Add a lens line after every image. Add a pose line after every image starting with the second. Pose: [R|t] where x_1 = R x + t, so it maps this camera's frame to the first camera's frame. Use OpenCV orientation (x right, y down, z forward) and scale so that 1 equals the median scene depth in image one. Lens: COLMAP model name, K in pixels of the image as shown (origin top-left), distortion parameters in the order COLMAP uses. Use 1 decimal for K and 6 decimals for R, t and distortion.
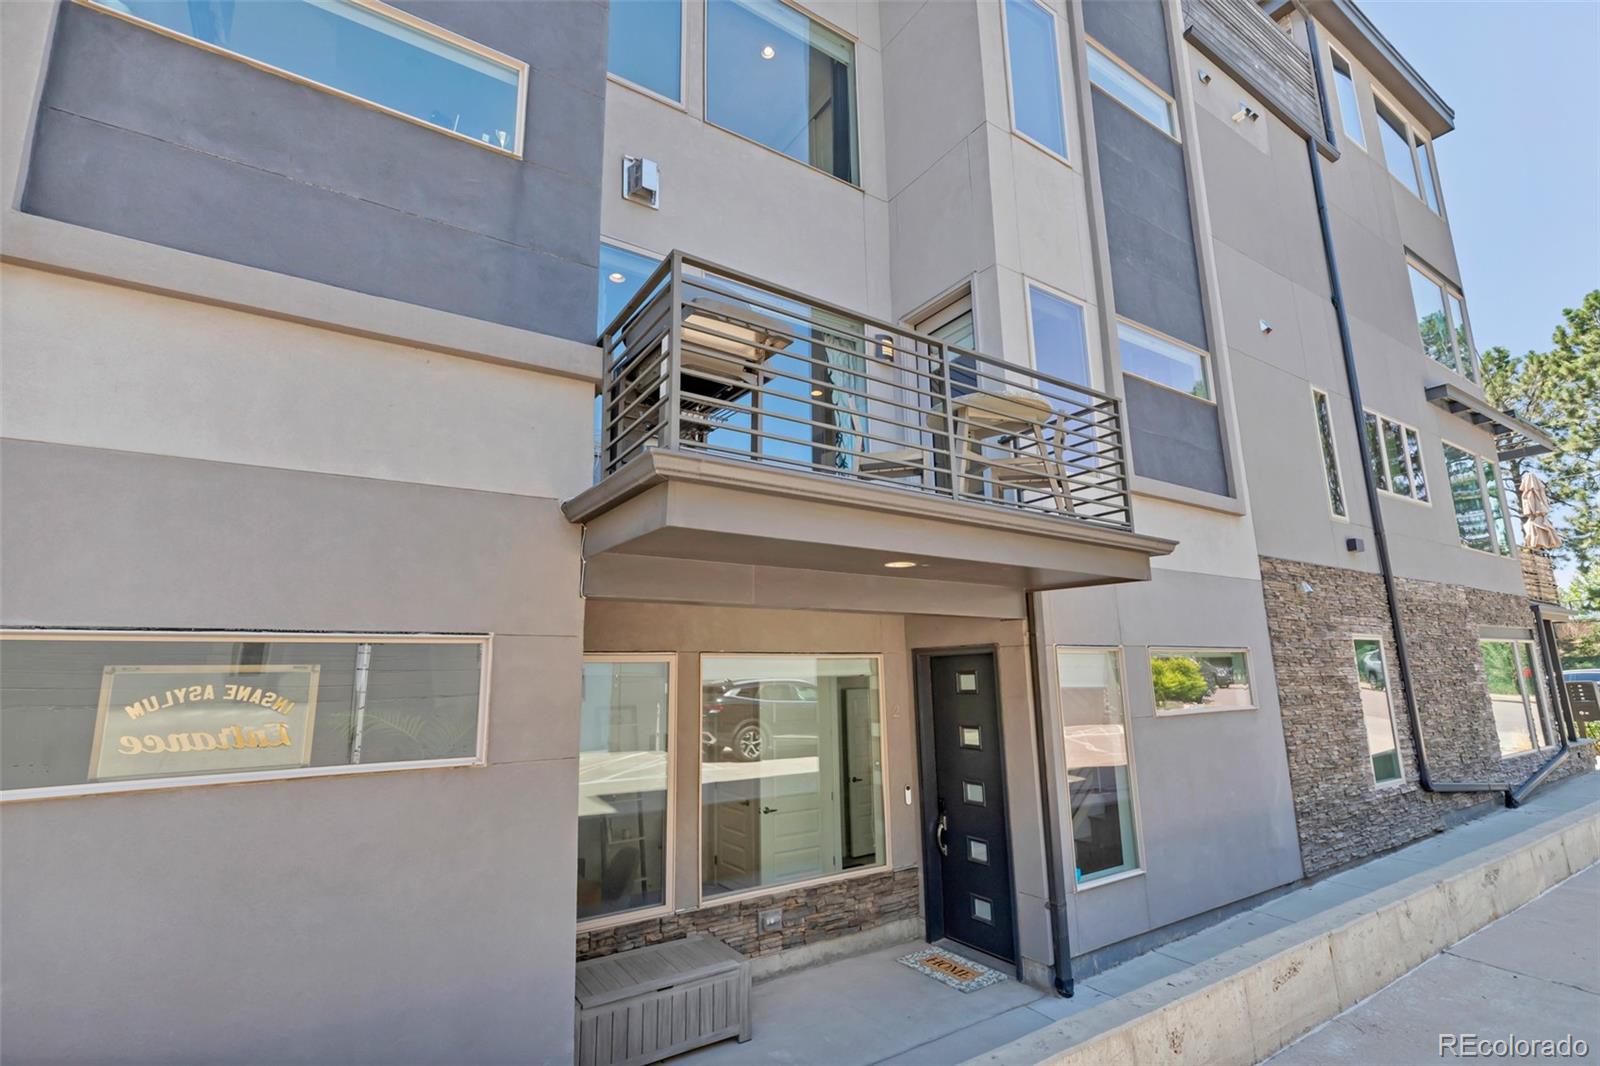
lens RADIAL K [[729.9, 0, 793.0], [0, 729.9, 534.3], [0, 0, 1]] dist [-0.003828, 0.002570]
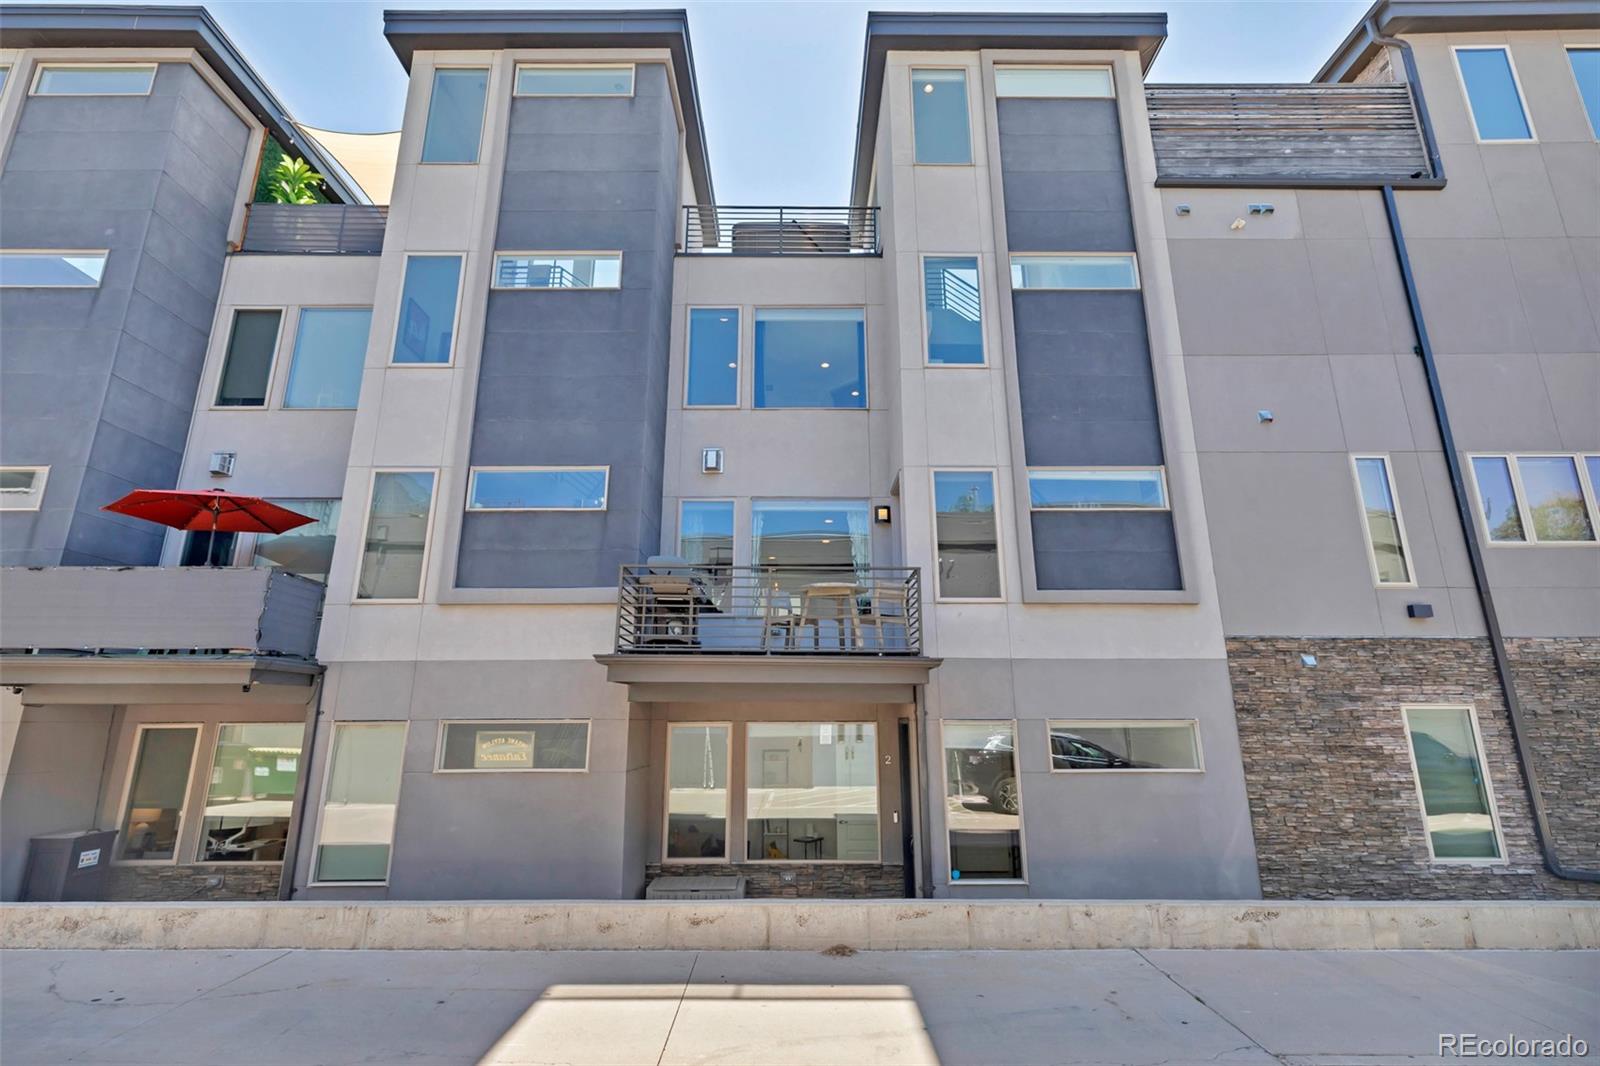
lens RADIAL K [[729.9, 0, 794.6], [0, 729.9, 533.6], [0, 0, 1]] dist [-0.003828, 0.002570]
pose [[0.838302, -0.120038, -0.531828, 0.710617], [0.091943, 0.992616, -0.079115, -0.104727], [0.537398, 0.017424, 0.843149, -0.335345]]
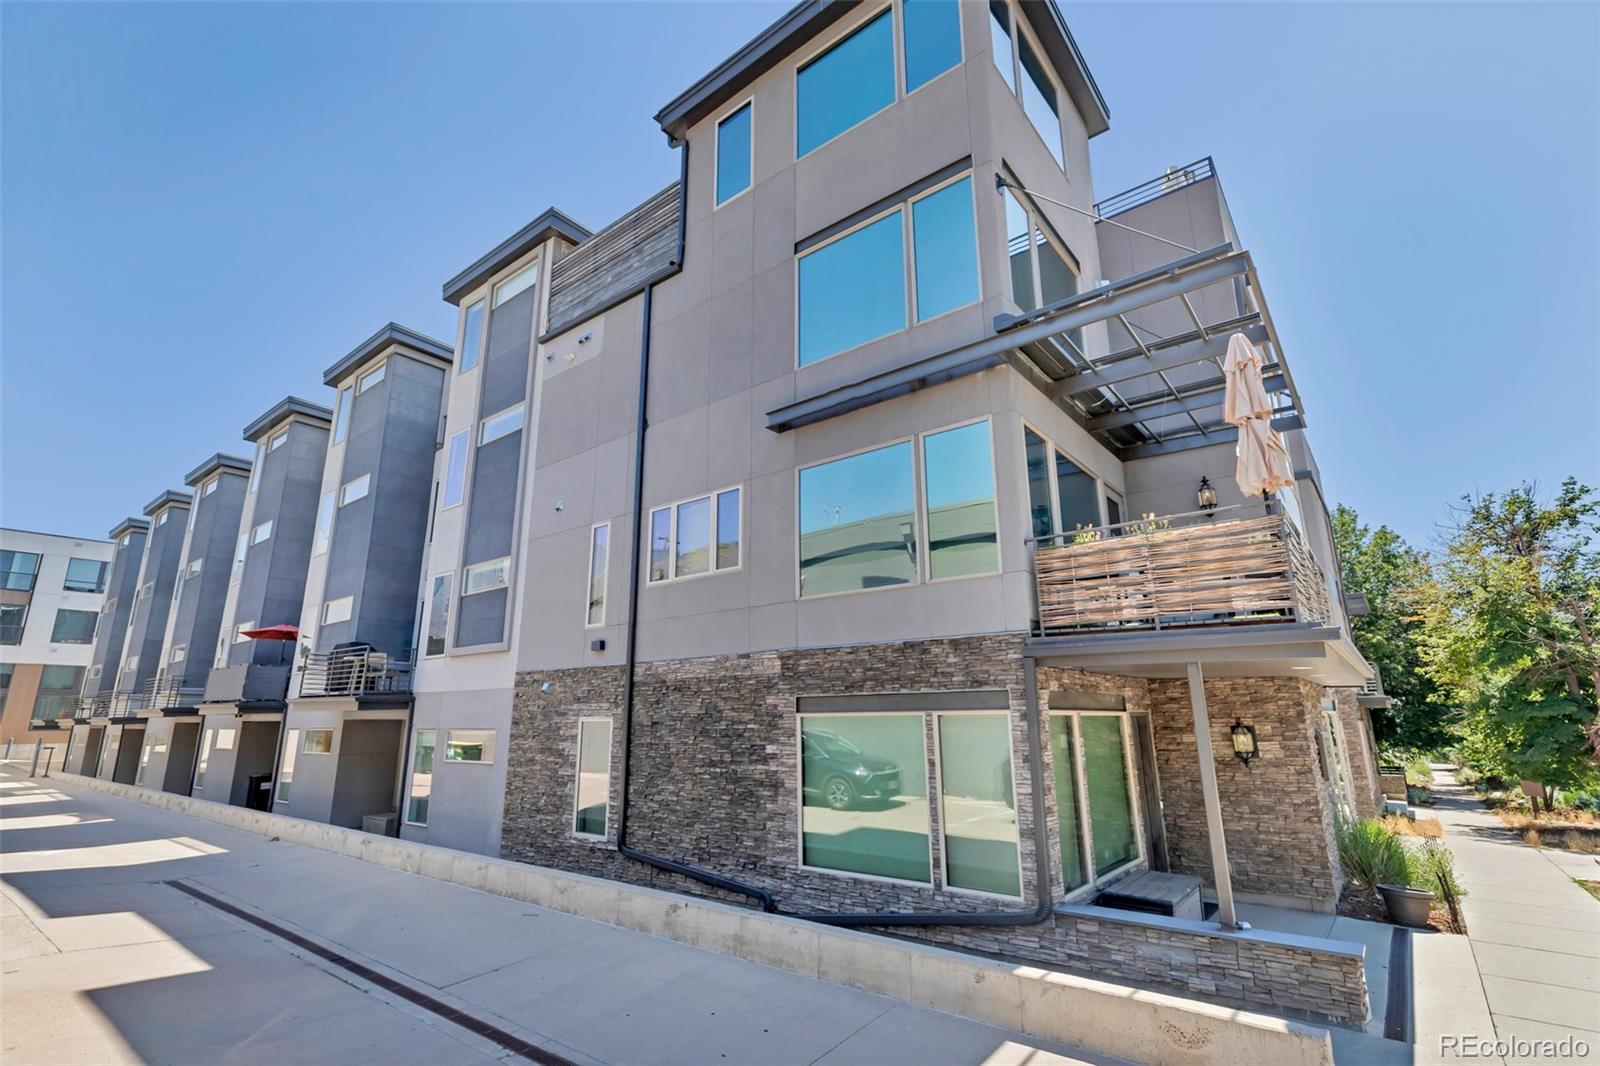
lens RADIAL K [[729.9, 0, 804.7], [0, 729.9, 532.7], [0, 0, 1]] dist [-0.003828, 0.002570]
pose [[0.328351, -0.219590, -0.918676, 2.495327], [0.186978, 0.968466, -0.164662, 0.120151], [0.925864, -0.117705, 0.359055, 1.064703]]
